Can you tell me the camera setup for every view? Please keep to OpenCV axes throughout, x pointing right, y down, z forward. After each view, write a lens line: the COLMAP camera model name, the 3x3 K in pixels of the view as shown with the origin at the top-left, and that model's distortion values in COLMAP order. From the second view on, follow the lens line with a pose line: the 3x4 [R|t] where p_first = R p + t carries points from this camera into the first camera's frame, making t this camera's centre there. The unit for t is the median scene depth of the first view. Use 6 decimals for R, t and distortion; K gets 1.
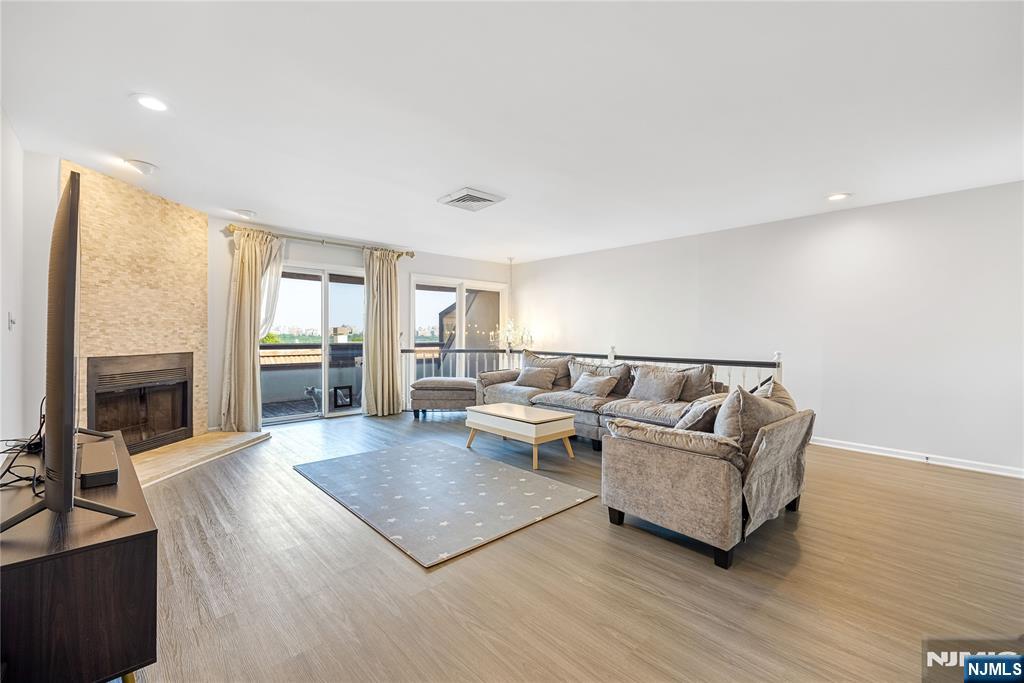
lens RADIAL K [[418.7, 0, 510.9], [0, 418.7, 339.5], [0, 0, 1]] dist [-0.000174, 0.000193]
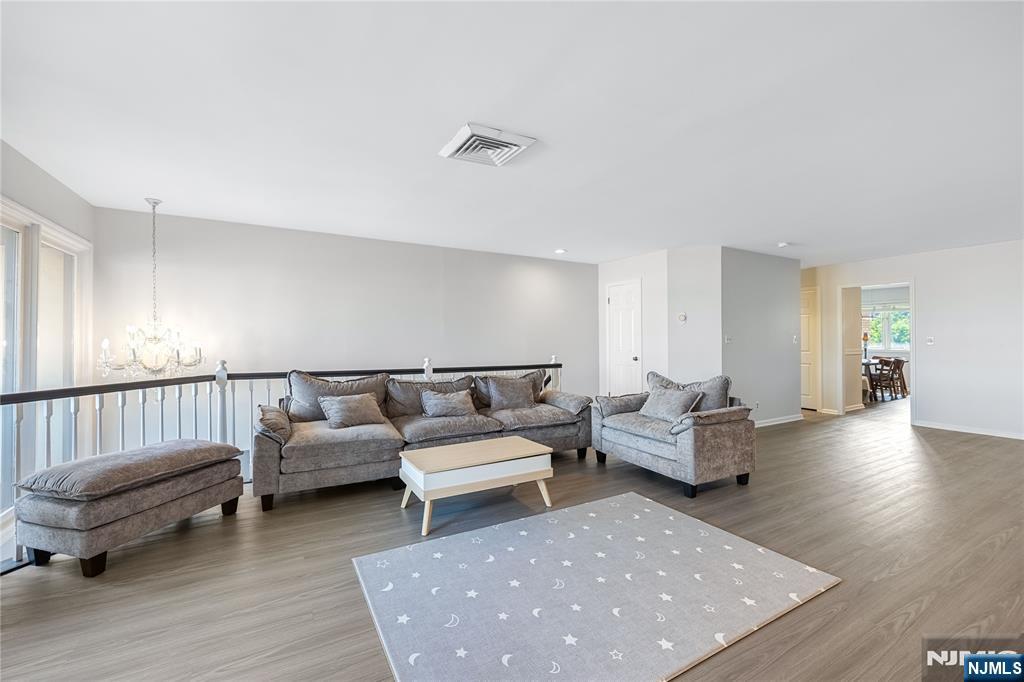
lens RADIAL K [[427.7, 0, 510.5], [0, 427.7, 333.8], [0, 0, 1]] dist [-0.002462, -0.000183]
pose [[0.230855, 0.017030, 0.972839, -0.648027], [0.021043, 0.999526, -0.022491, -0.011526], [-0.972761, 0.025663, 0.230387, 0.718758]]
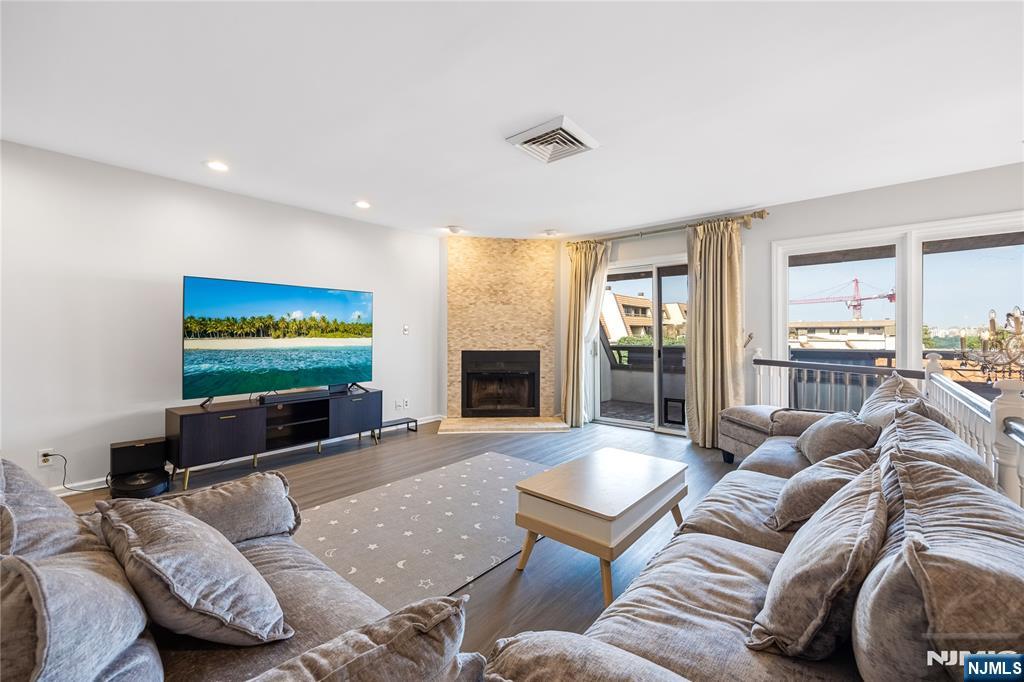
lens RADIAL K [[427.7, 0, 510.5], [0, 427.7, 333.8], [0, 0, 1]] dist [-0.002462, -0.000183]
pose [[0.124612, -0.011369, -0.992140, 0.530682], [-0.012194, 0.999841, -0.012989, -0.003109], [0.992131, 0.013717, 0.124454, 0.747439]]
